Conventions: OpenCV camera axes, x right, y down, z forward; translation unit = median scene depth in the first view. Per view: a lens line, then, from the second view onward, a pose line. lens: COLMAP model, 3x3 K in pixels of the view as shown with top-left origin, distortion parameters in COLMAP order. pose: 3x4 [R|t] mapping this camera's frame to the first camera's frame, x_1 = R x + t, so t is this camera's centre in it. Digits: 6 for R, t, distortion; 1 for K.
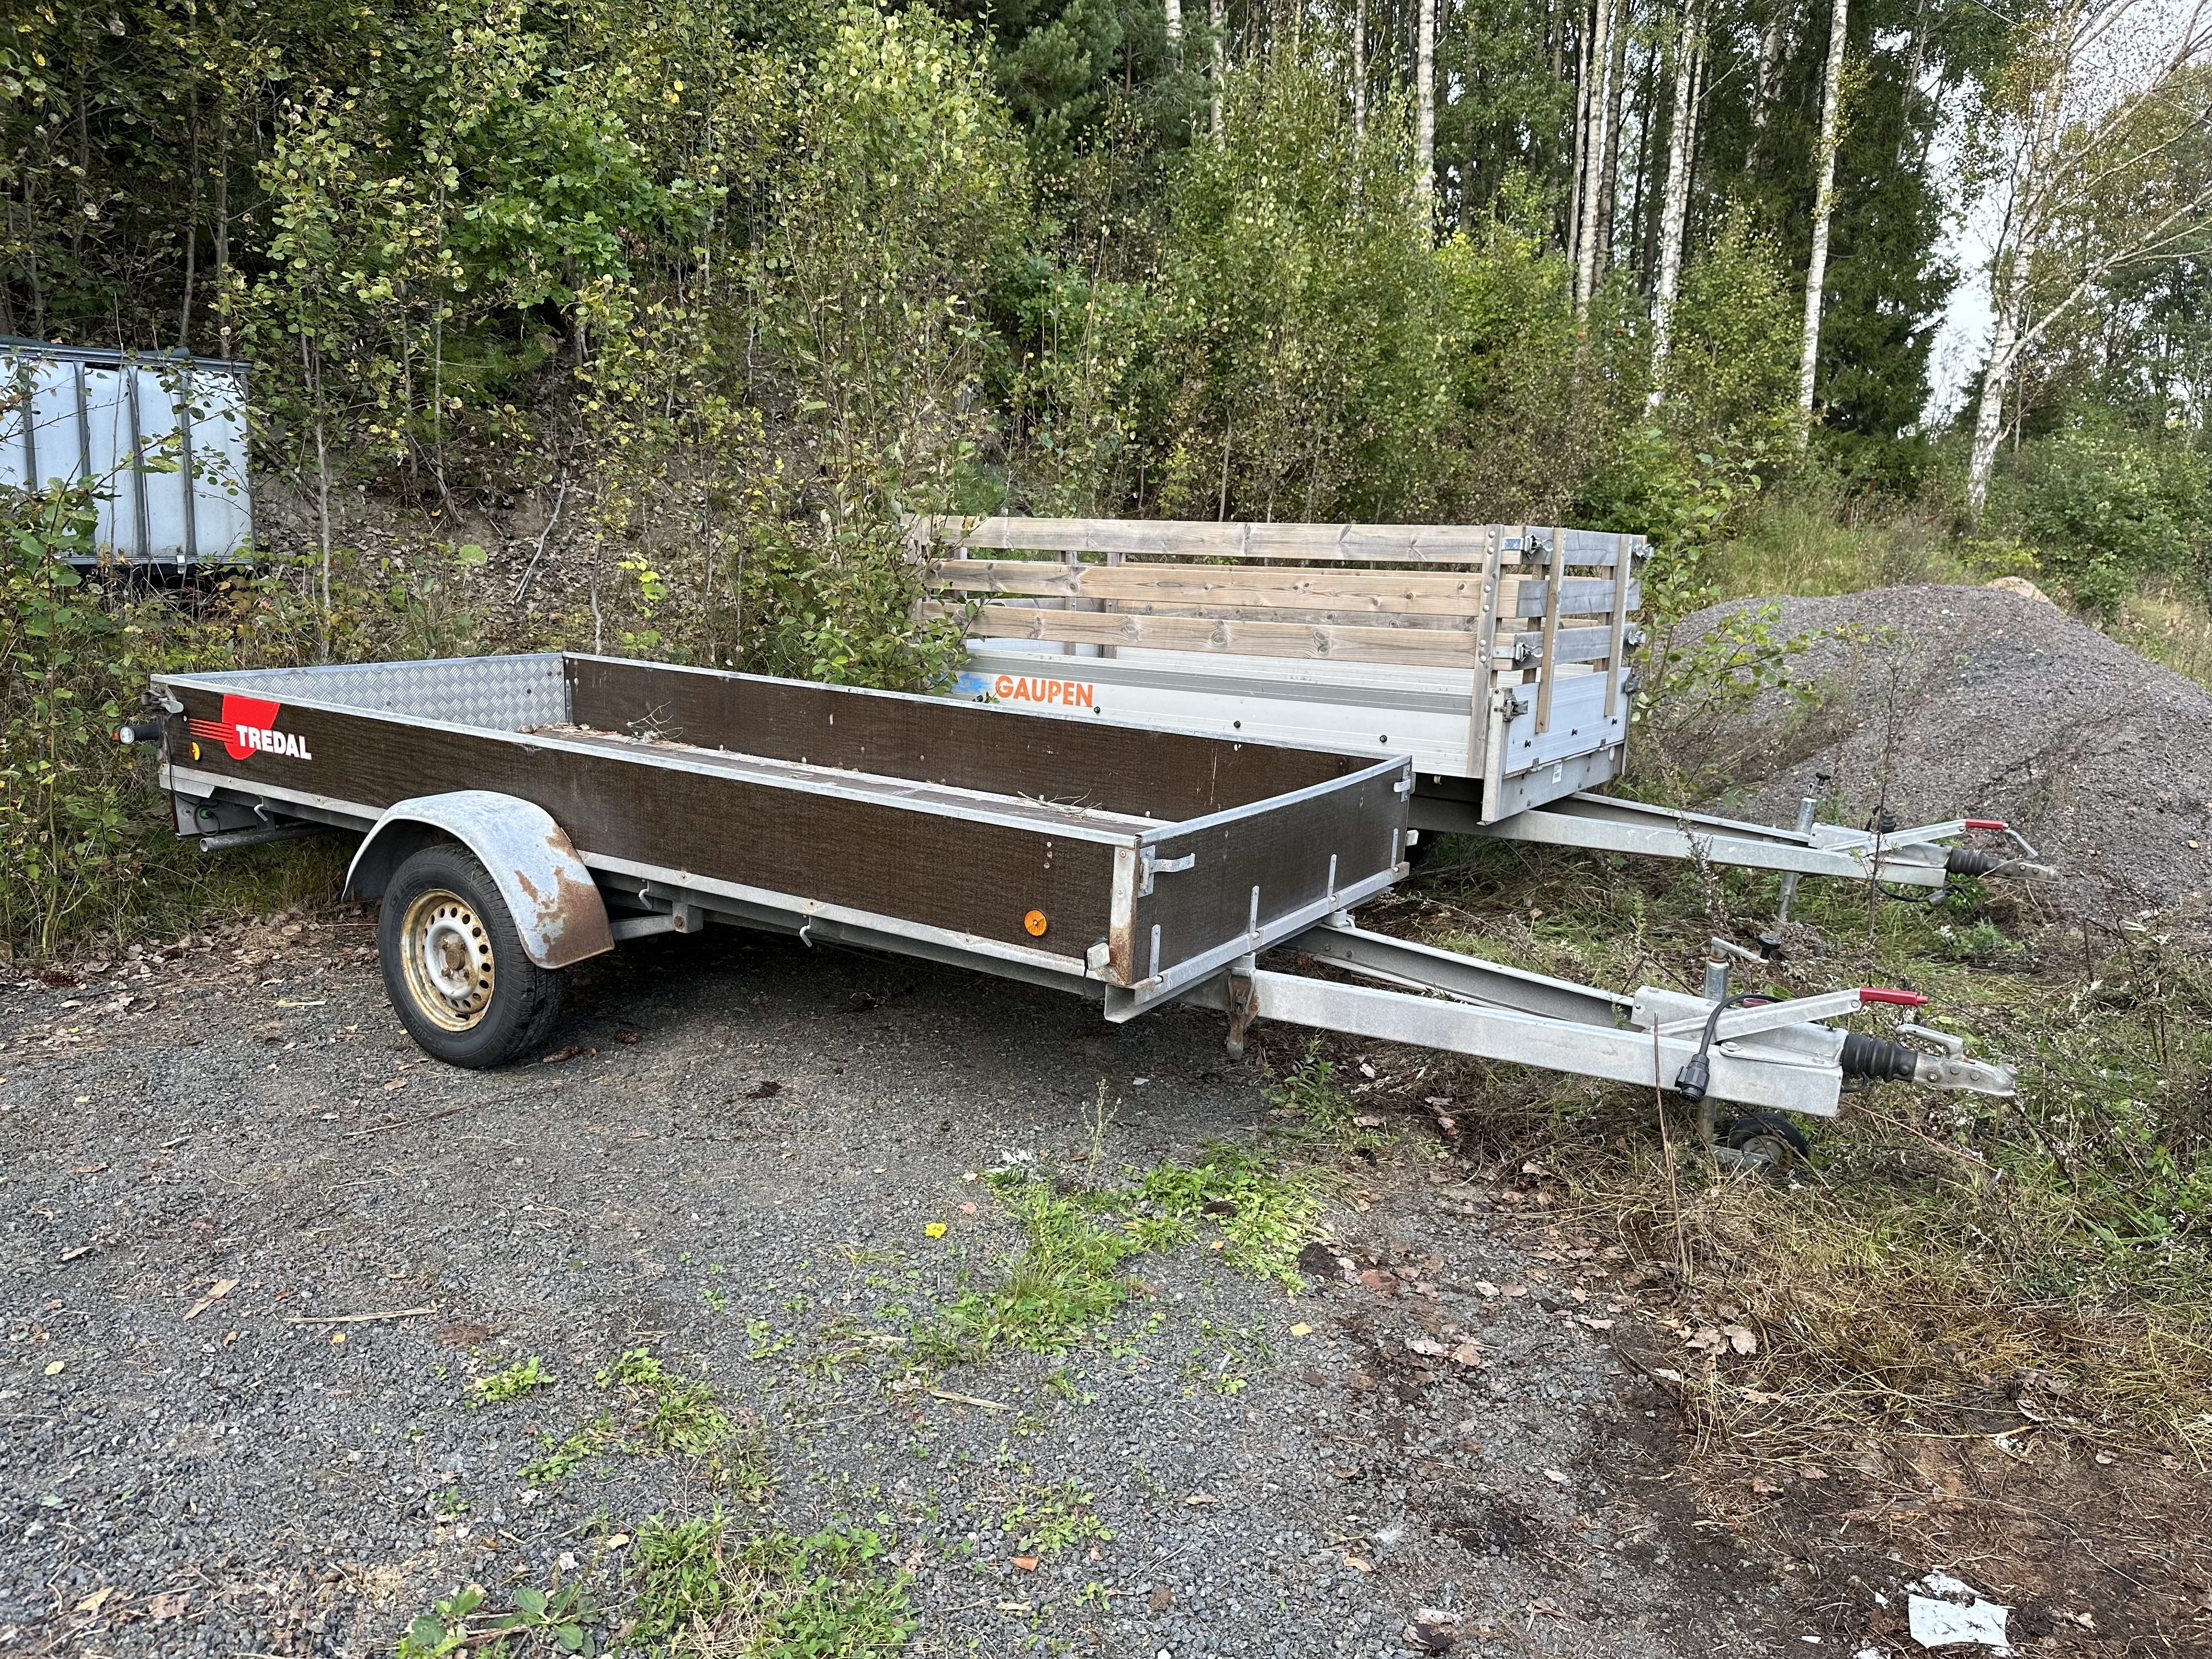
lens RADIAL K [[1519.4, 0, 1106.0], [0, 1519.4, 829.5], [0, 0, 1]] dist [0.005653, -0.036329]
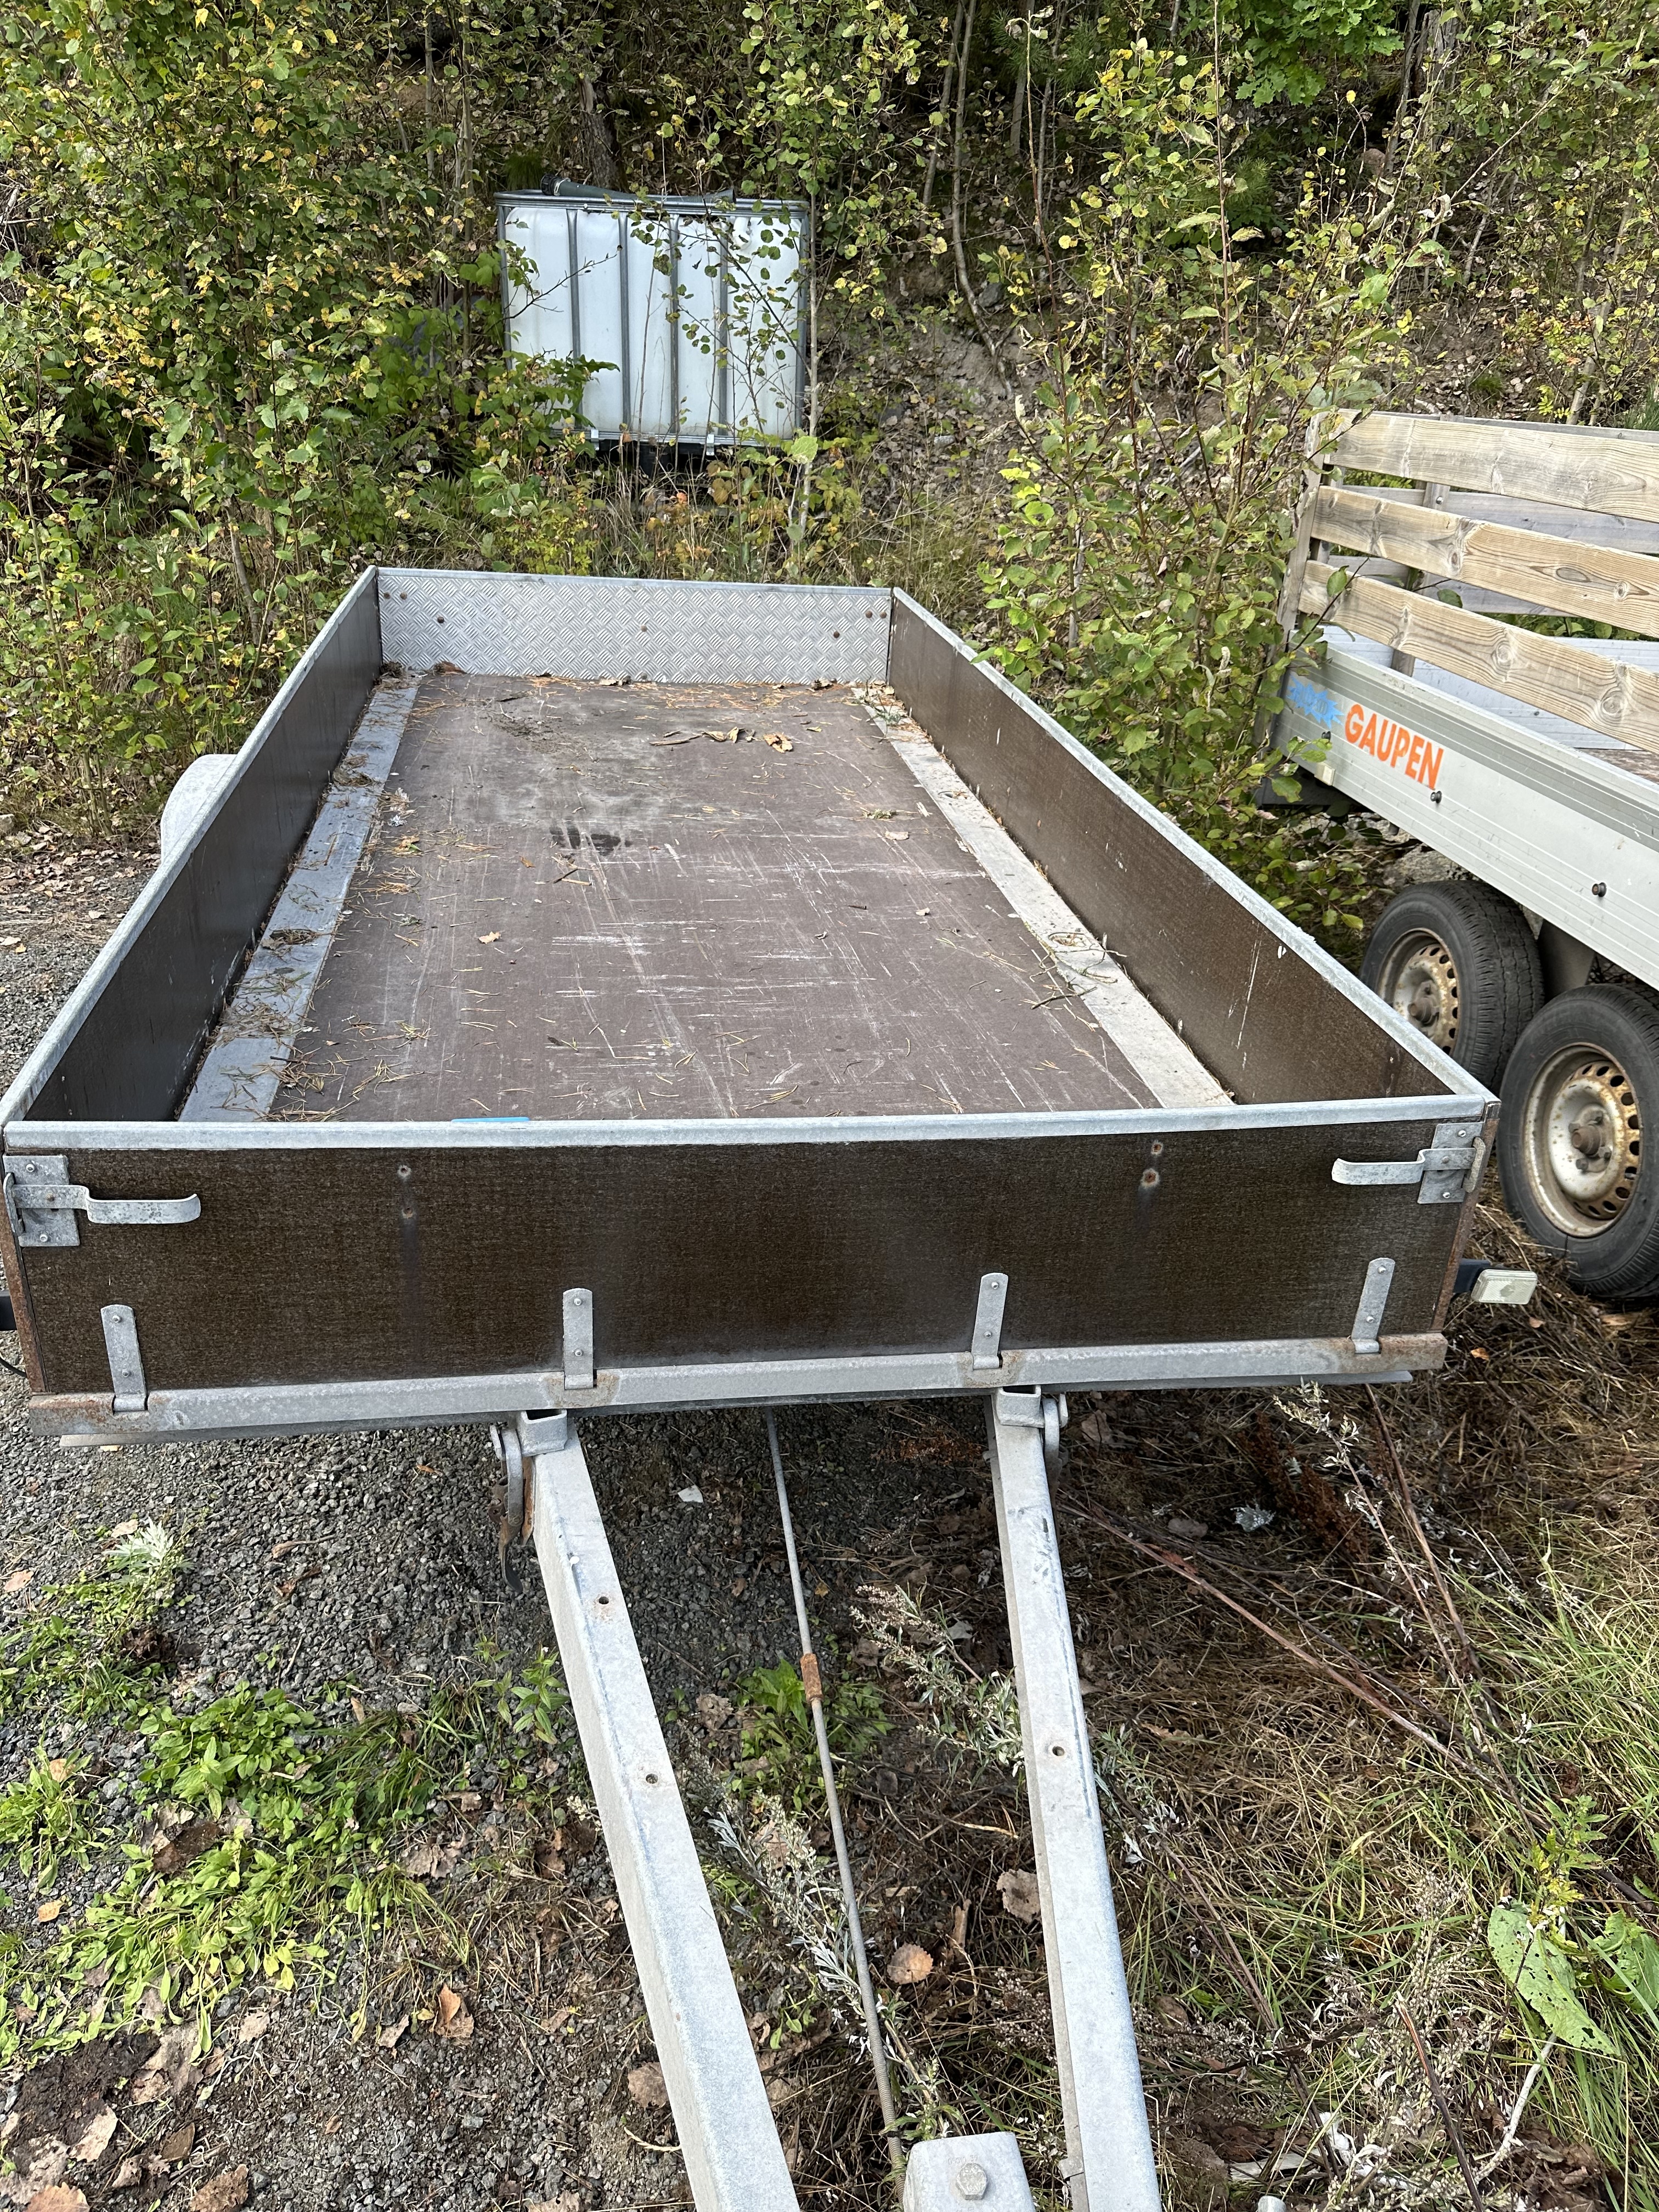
lens RADIAL K [[1519.4, 0, 829.5], [0, 1519.4, 1106.0], [0, 0, 1]] dist [0.005653, -0.036329]
pose [[0.643720, 0.340289, -0.685439, 0.063652], [-0.174451, 0.937363, 0.301525, -0.024011], [0.745111, -0.074522, 0.662763, 0.109477]]
